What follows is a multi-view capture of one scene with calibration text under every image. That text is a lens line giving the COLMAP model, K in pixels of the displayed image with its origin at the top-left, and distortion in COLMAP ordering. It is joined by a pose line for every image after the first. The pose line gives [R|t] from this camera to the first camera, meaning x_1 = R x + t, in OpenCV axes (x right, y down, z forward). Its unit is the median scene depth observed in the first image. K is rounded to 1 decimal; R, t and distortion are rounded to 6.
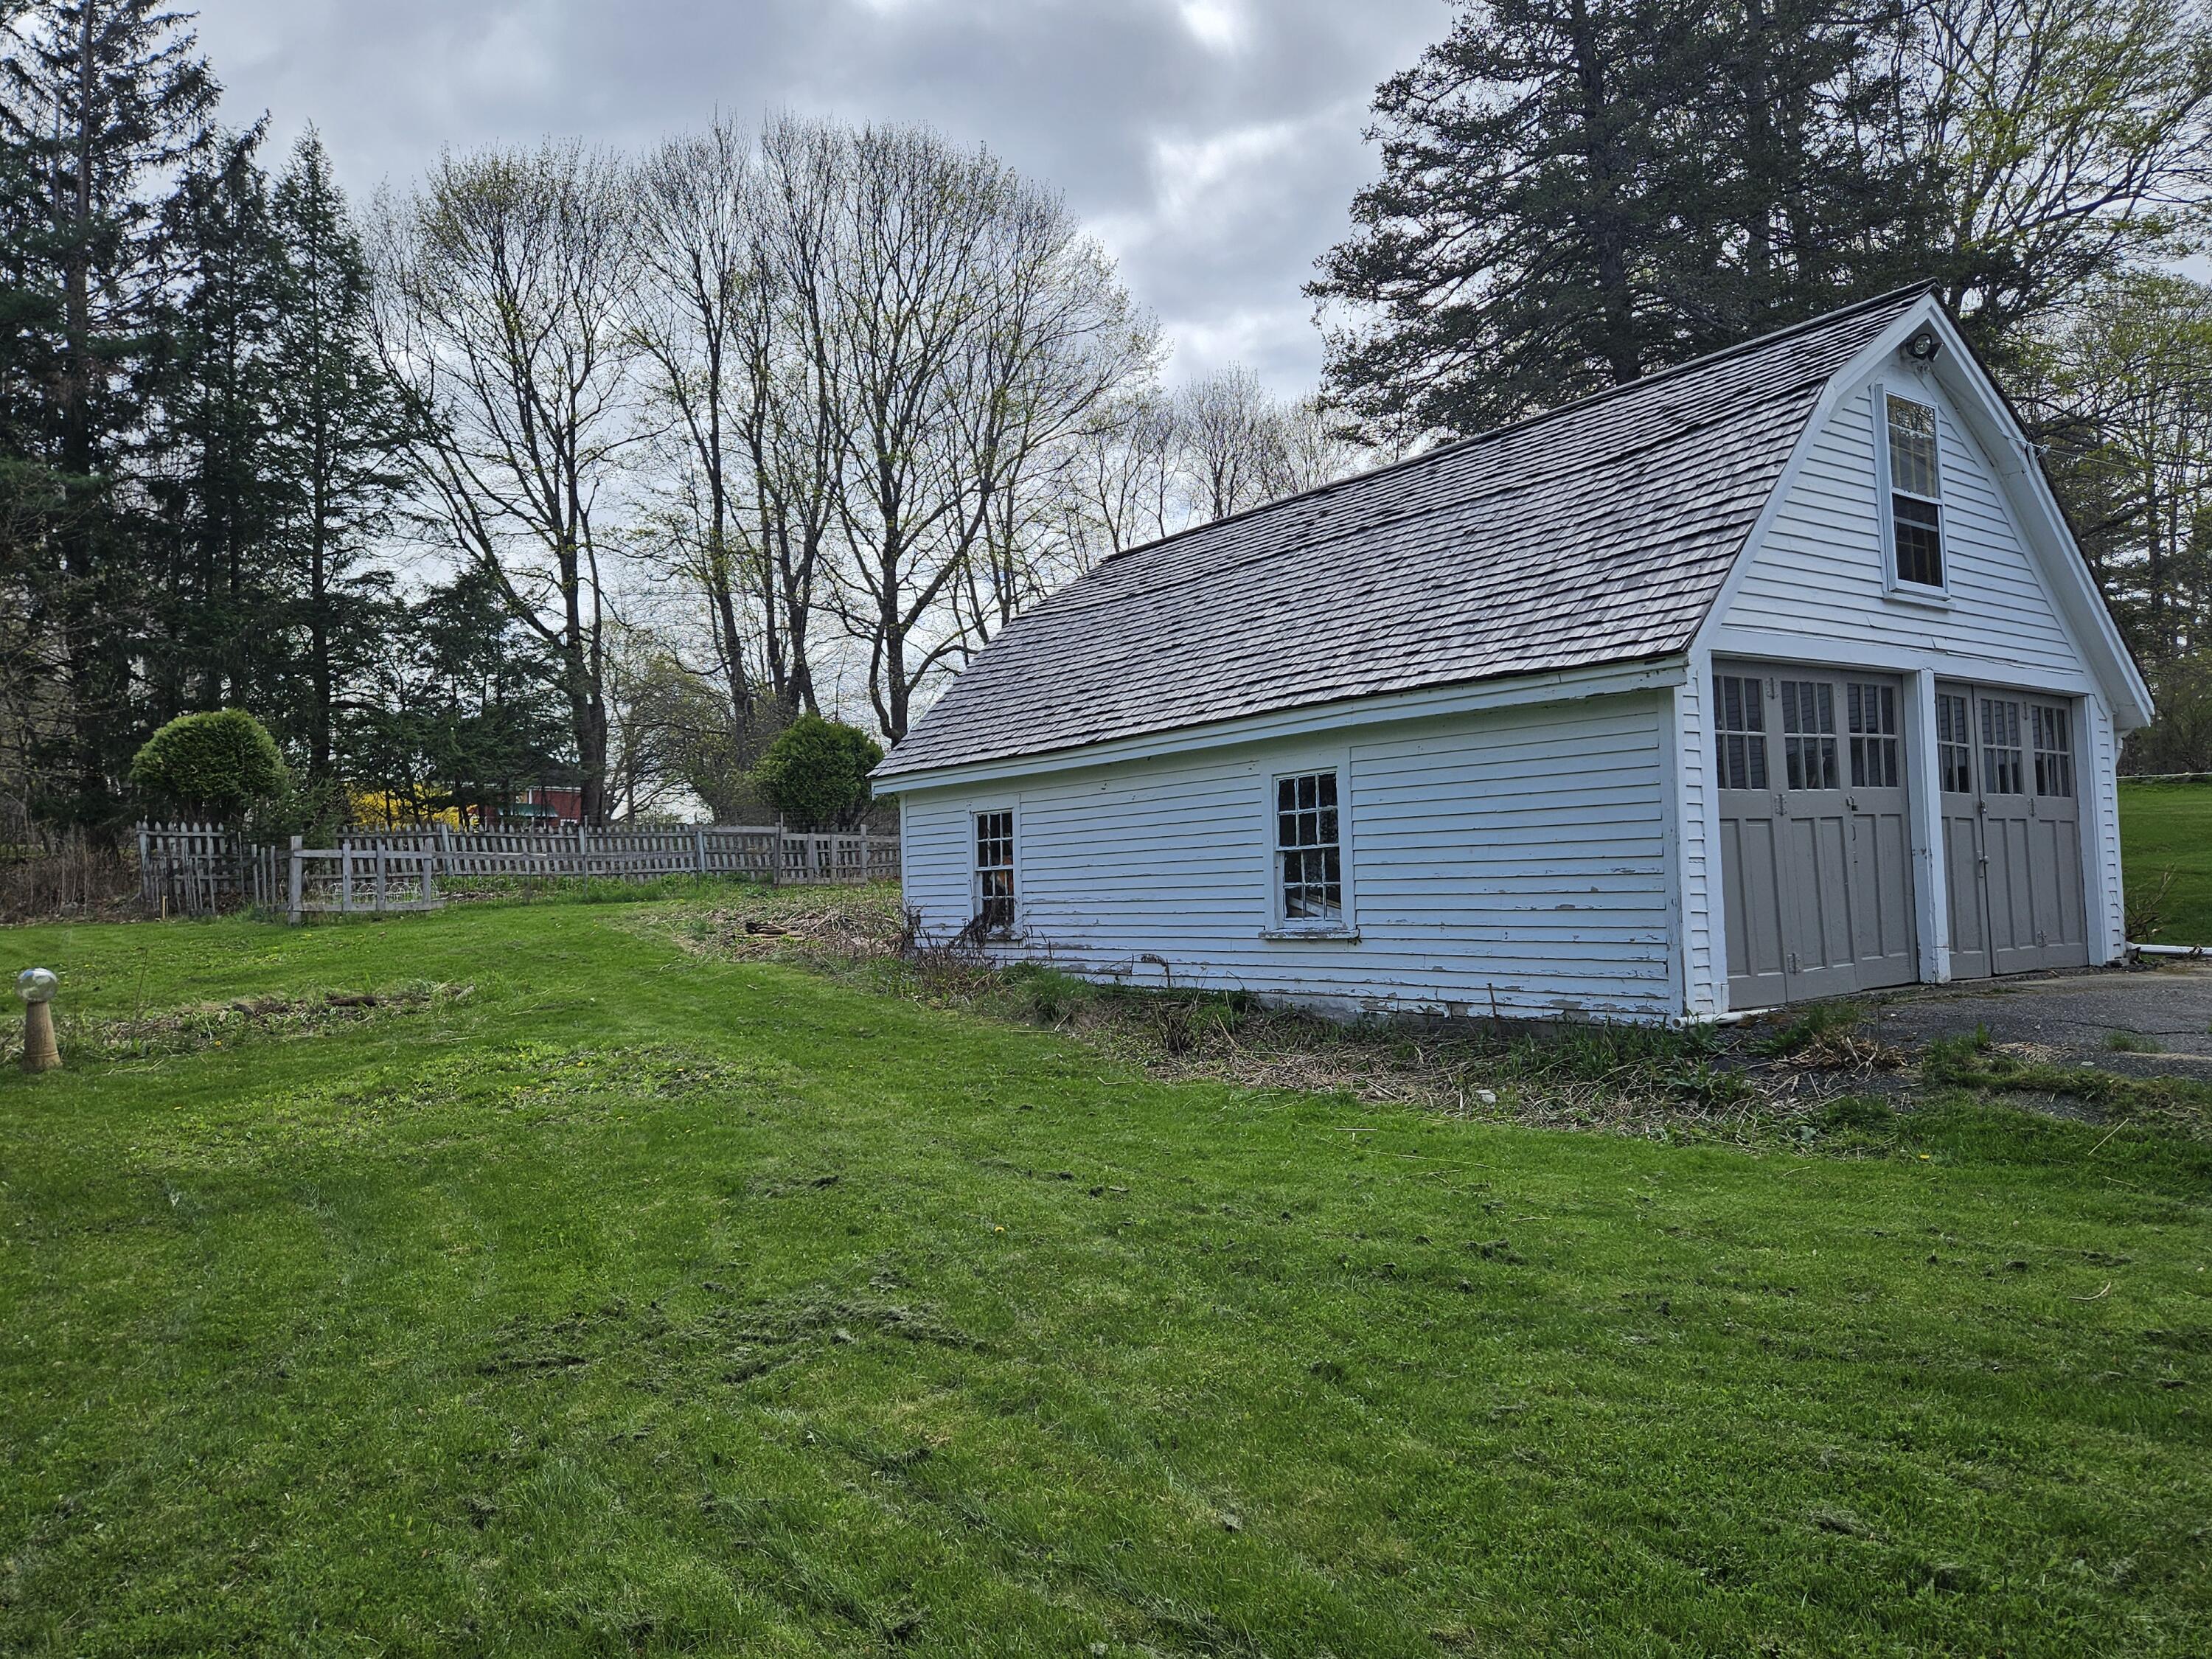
lens RADIAL K [[1627.1, 0, 1108.9], [0, 1627.1, 825.4], [0, 0, 1]] dist [0.003001, 0.000036]
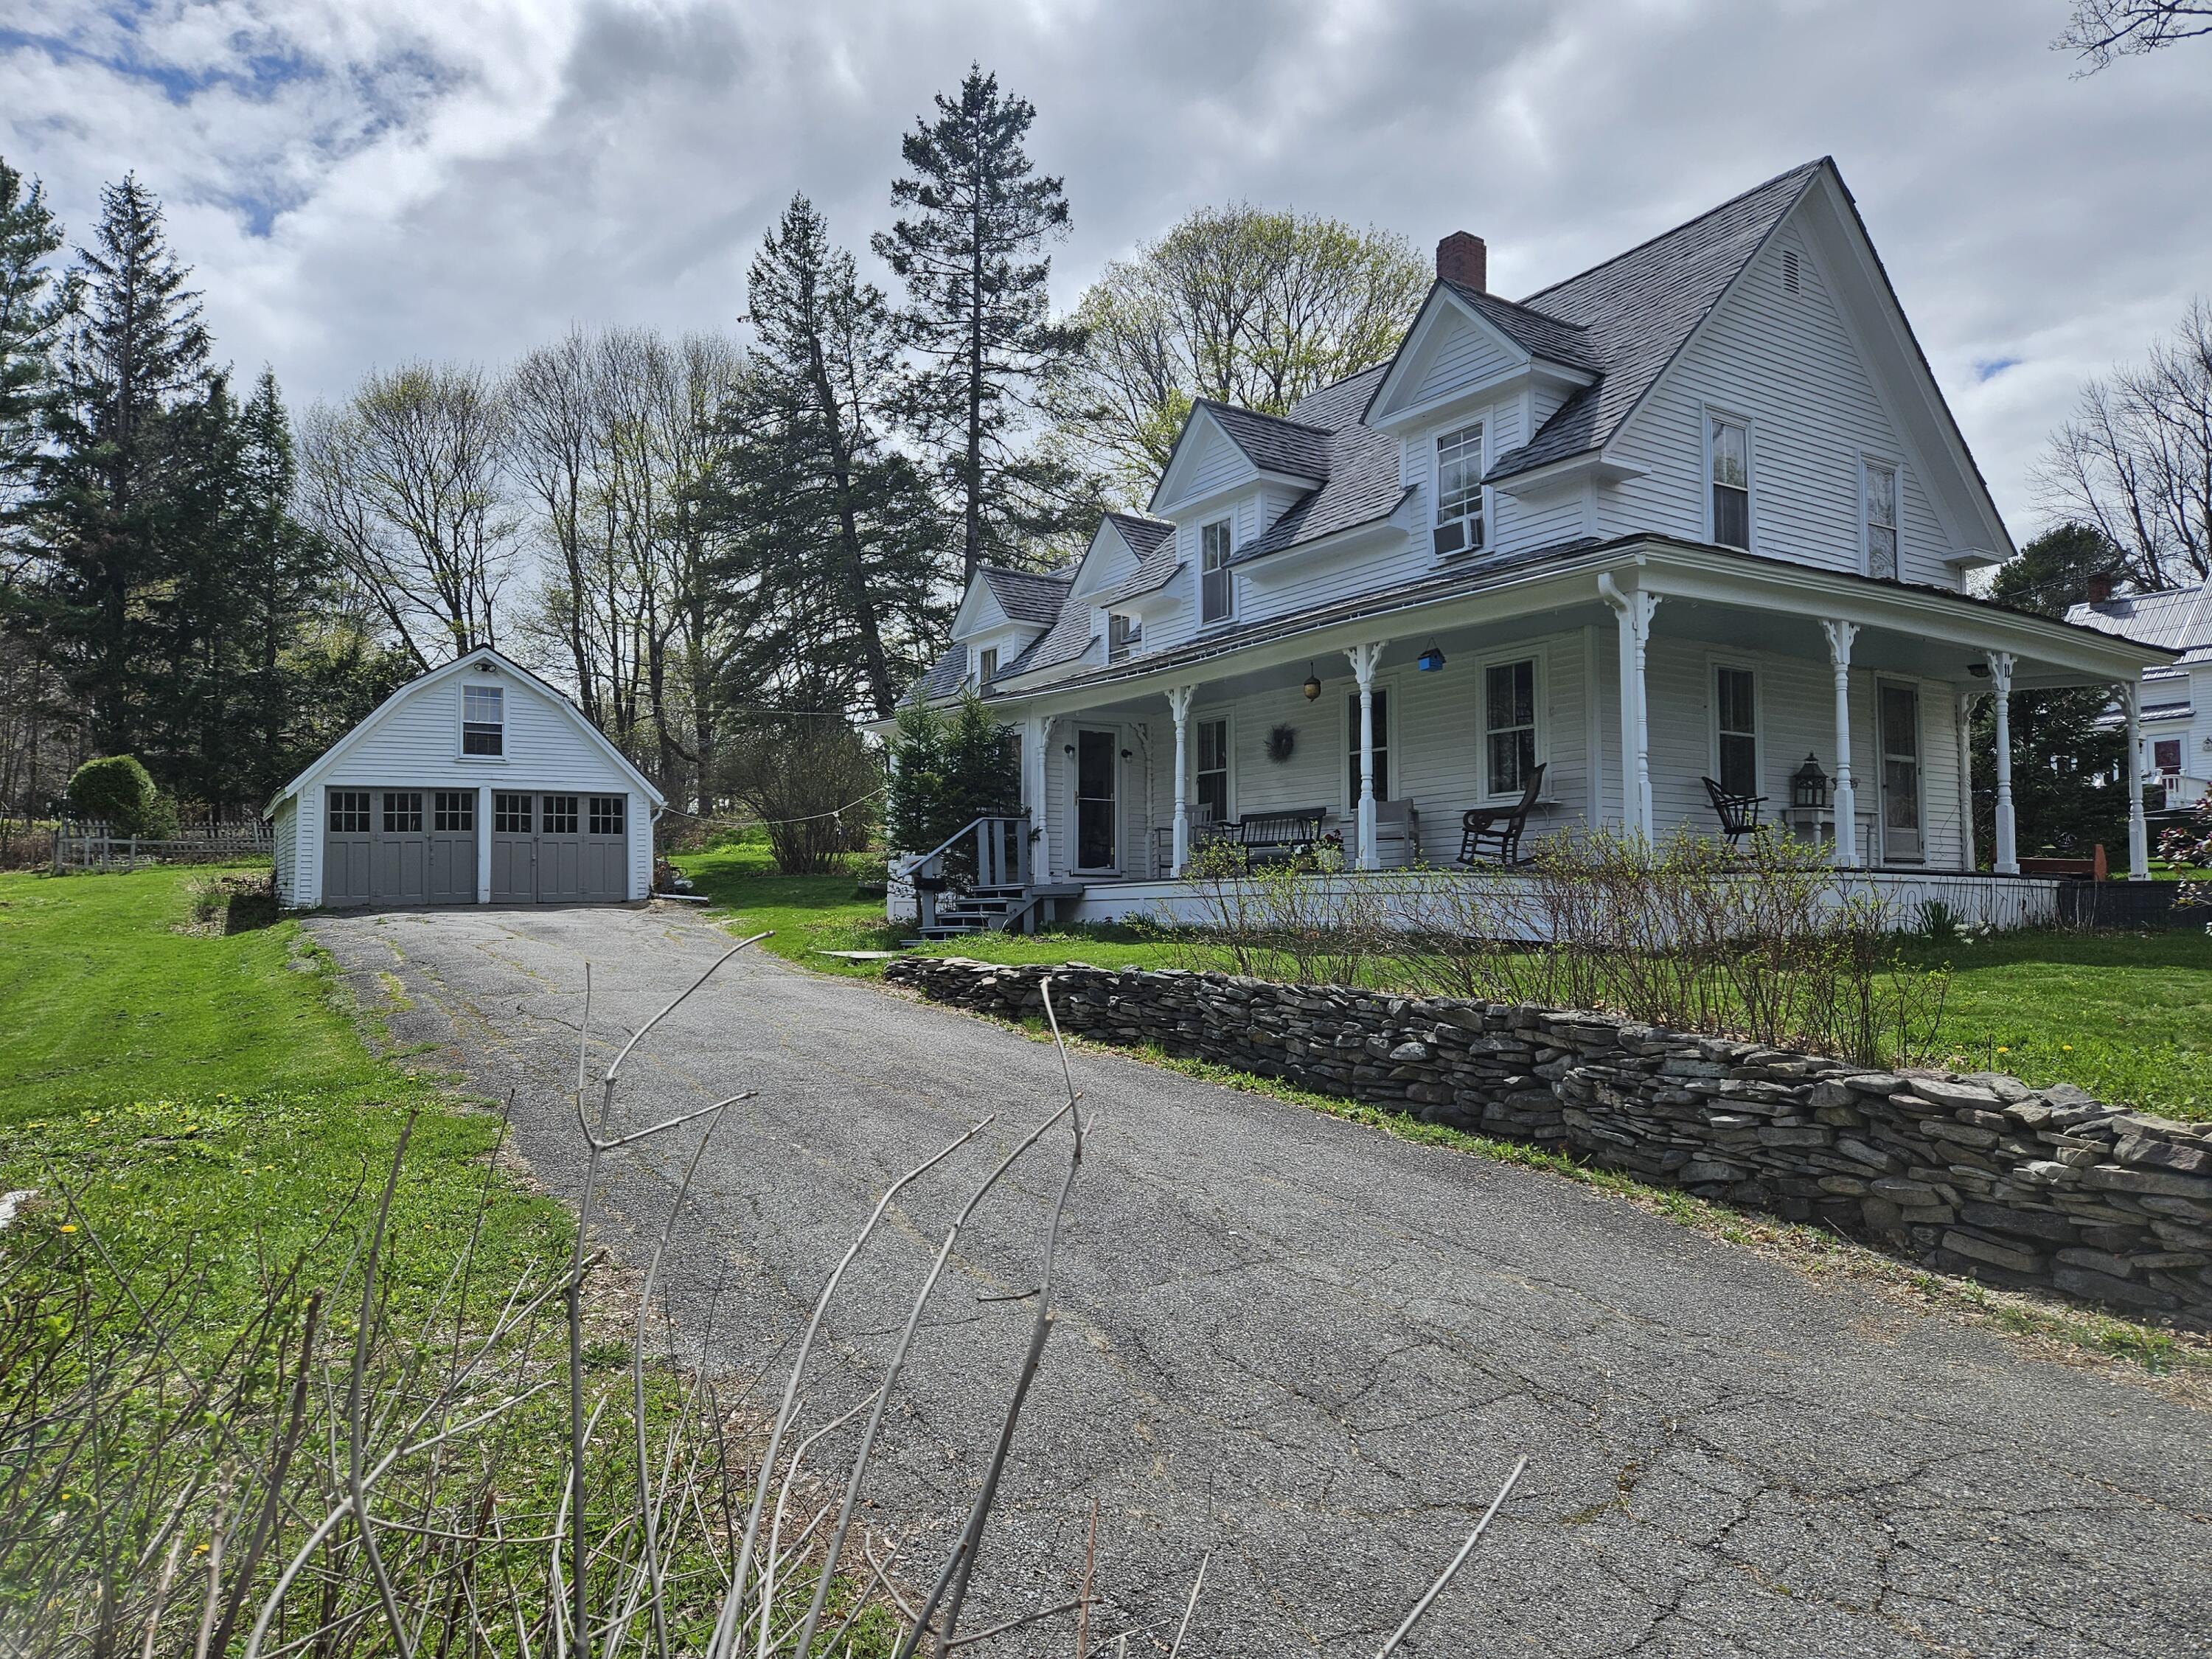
lens RADIAL K [[1501.5, 0, 1101.4], [0, 1501.5, 838.6], [0, 0, 1]] dist [0.072610, -0.062195]
pose [[0.992158, 0.020576, -0.123286, 0.498948], [-0.018058, 0.999606, 0.021508, -0.023279], [0.123680, -0.019113, 0.992138, -0.366775]]
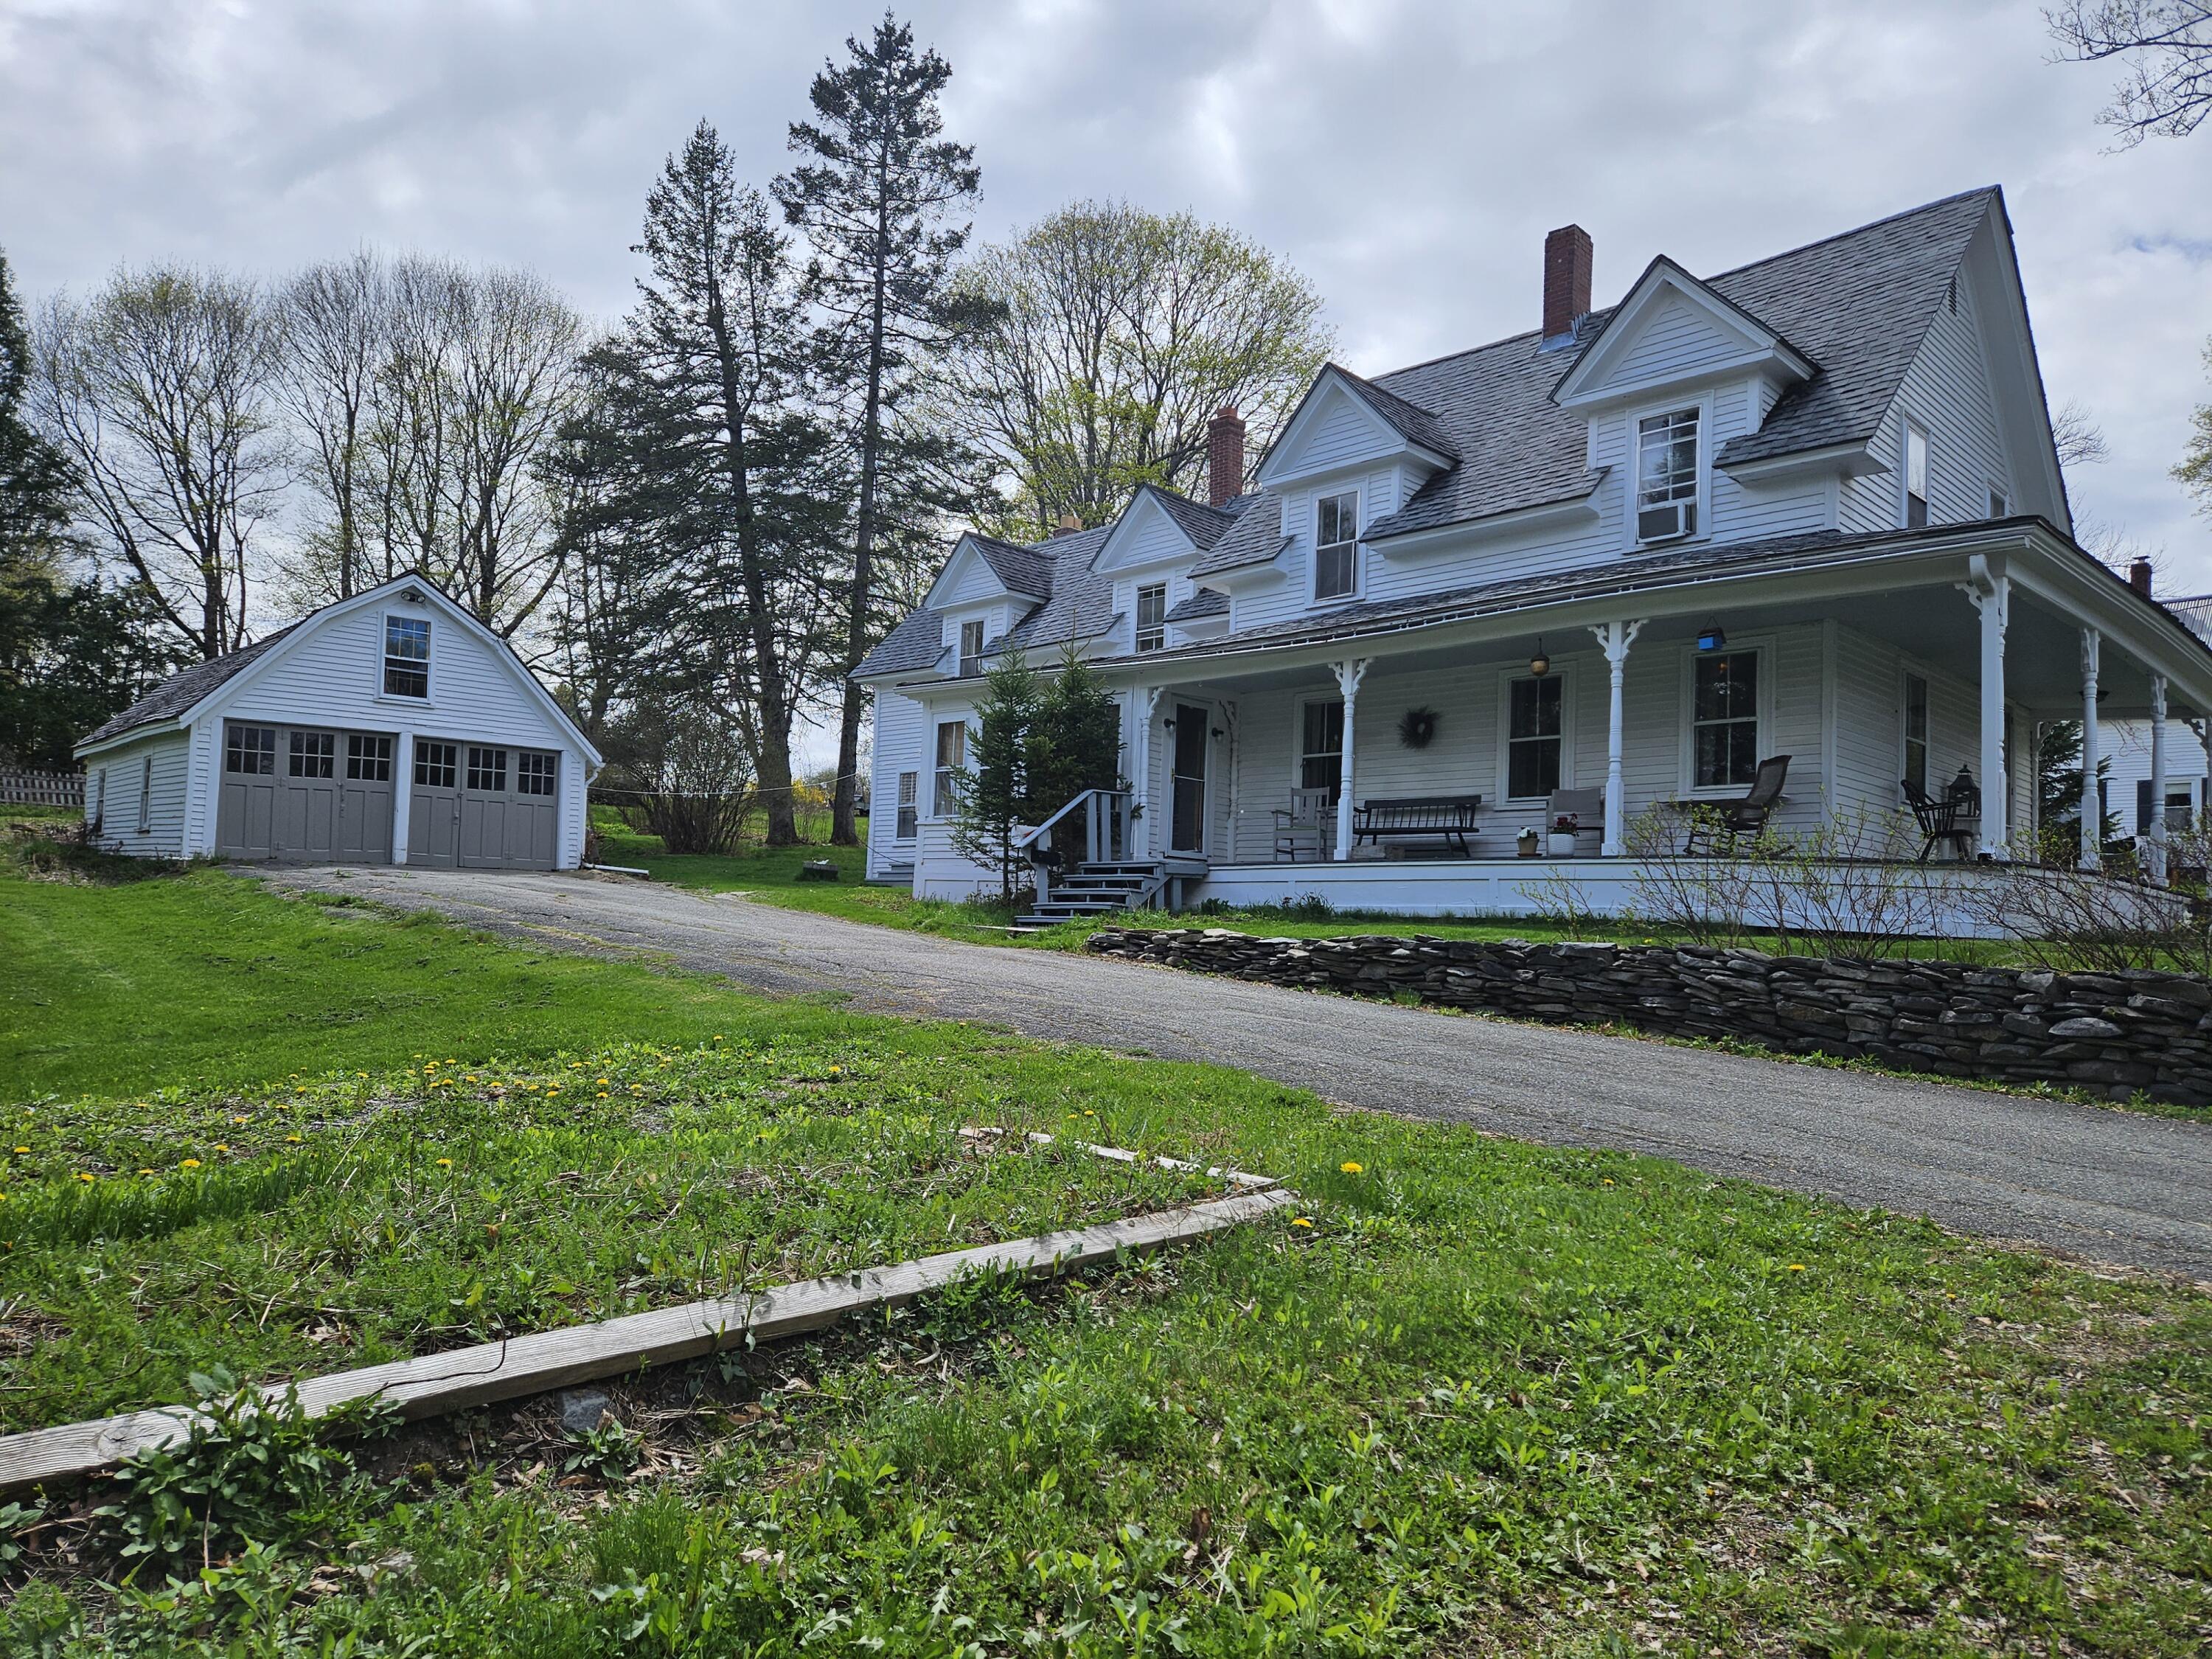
lens RADIAL K [[1501.5, 0, 1079.5], [0, 1501.5, 863.0], [0, 0, 1]] dist [0.072610, -0.062195]
pose [[0.995980, 0.068821, 0.057343, 0.374081], [-0.070048, 0.997350, 0.019668, -0.005598], [-0.055837, -0.023606, 0.998161, -0.341502]]
